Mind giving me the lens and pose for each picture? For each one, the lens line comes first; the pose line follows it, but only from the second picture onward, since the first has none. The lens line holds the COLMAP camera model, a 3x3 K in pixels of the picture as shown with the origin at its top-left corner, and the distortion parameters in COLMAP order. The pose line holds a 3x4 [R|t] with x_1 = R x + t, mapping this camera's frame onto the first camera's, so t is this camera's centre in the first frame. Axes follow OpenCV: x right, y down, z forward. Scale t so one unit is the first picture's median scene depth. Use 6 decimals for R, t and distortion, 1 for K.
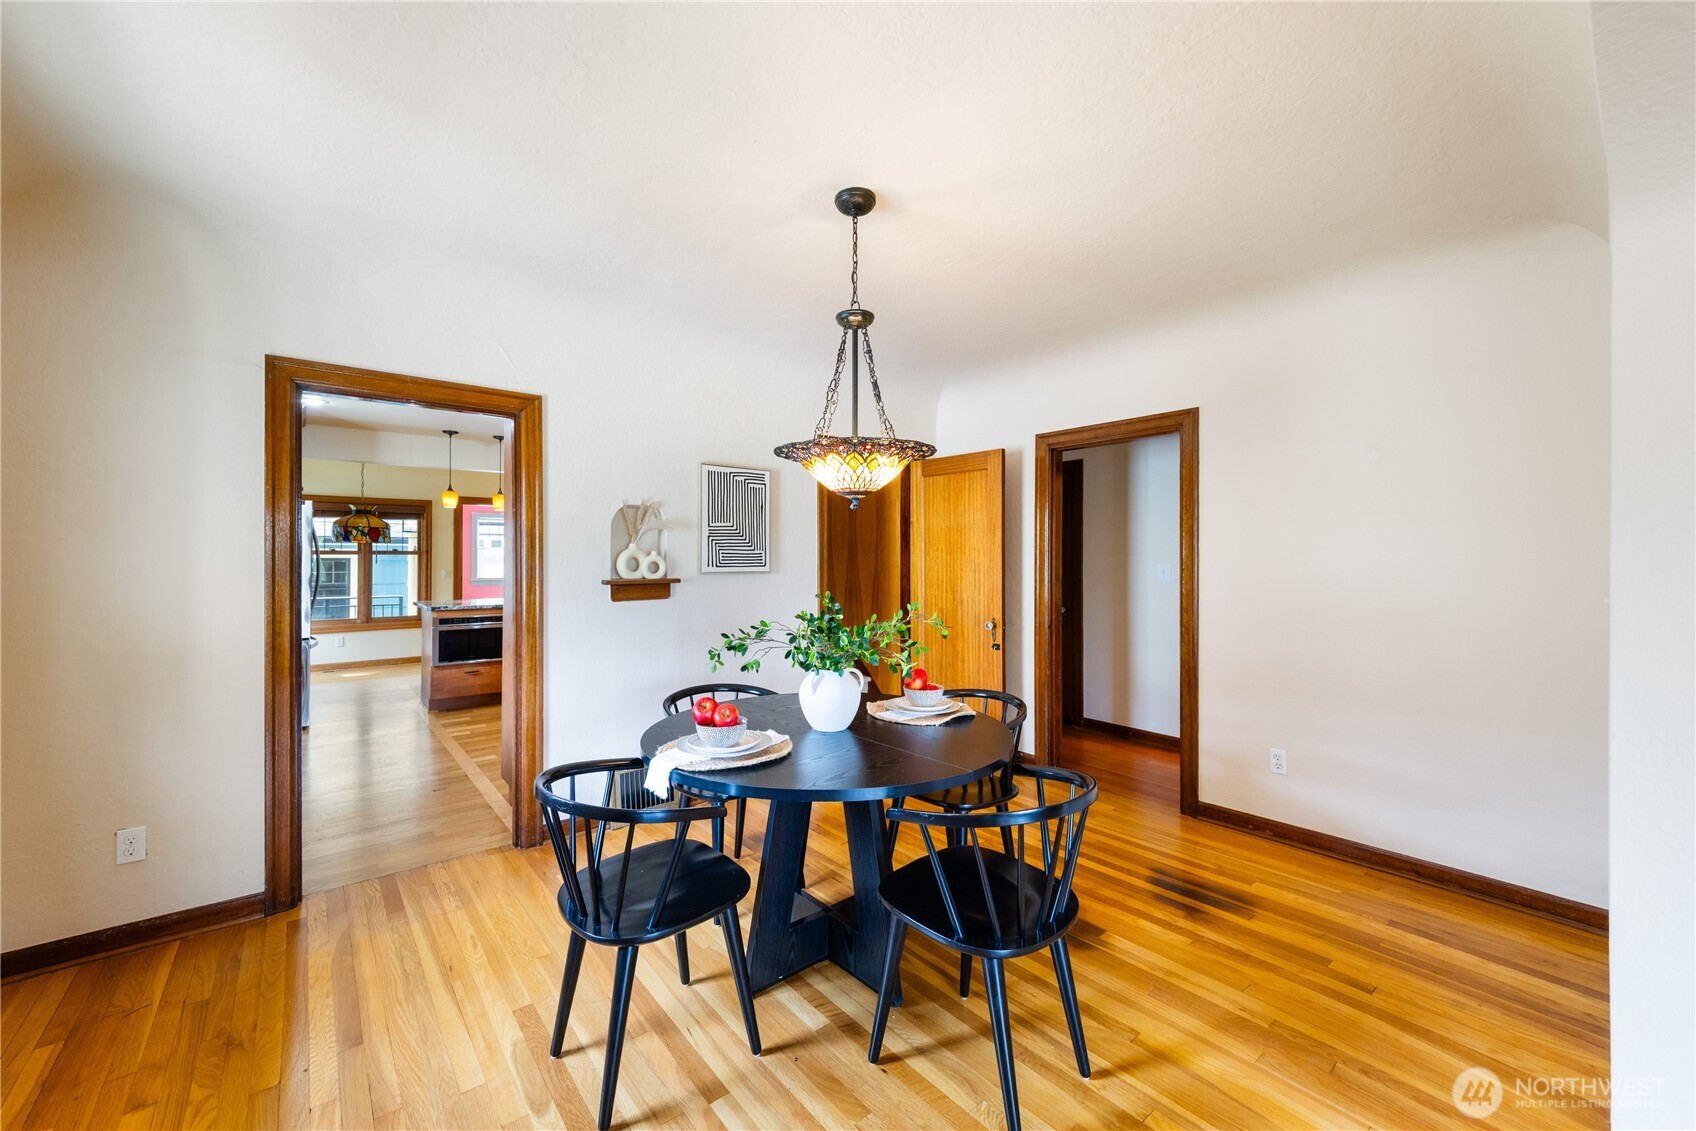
lens RADIAL K [[665.3, 0, 848.3], [0, 665.3, 559.6], [0, 0, 1]] dist [0.001724, 0.000063]
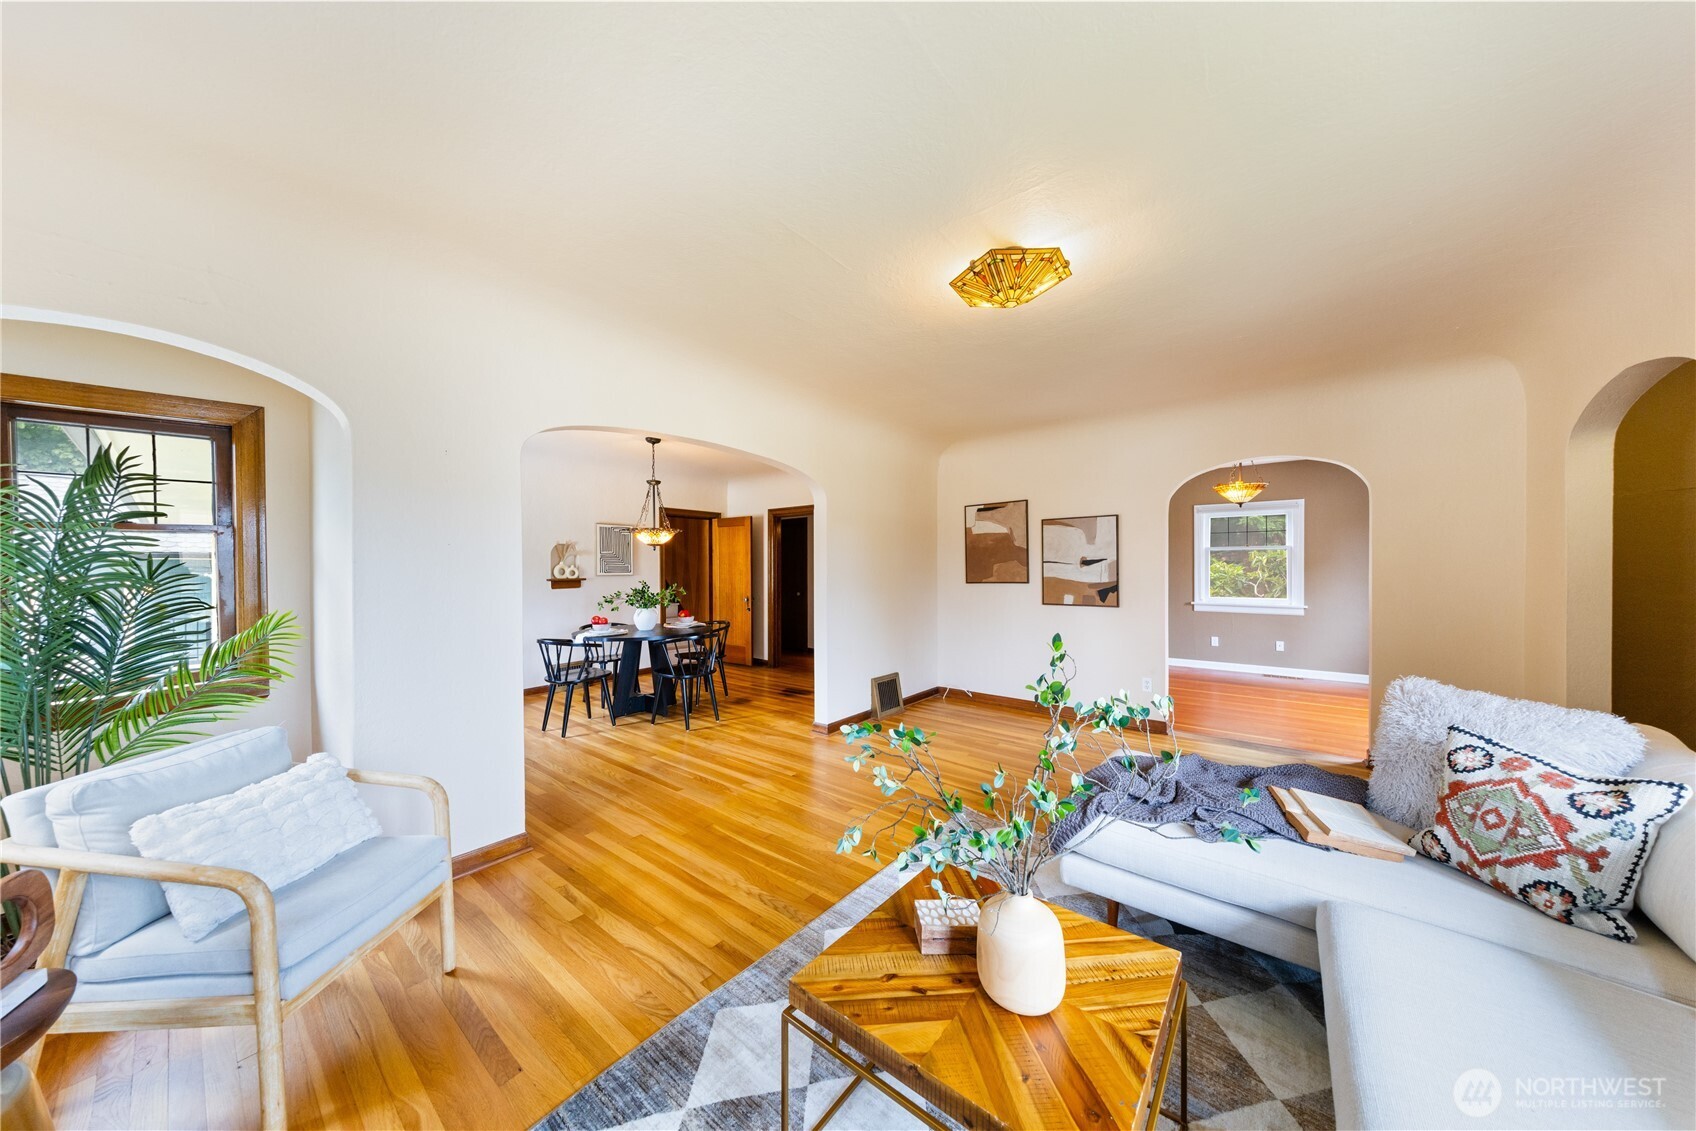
lens RADIAL K [[537.1, 0, 854.4], [0, 537.1, 572.6], [0, 0, 1]] dist [-0.000542, 0.000148]
pose [[0.976591, -0.008411, 0.214939, 0.387788], [0.006734, 0.999941, 0.008532, 0.003074], [-0.214998, -0.006885, 0.976590, -1.541028]]
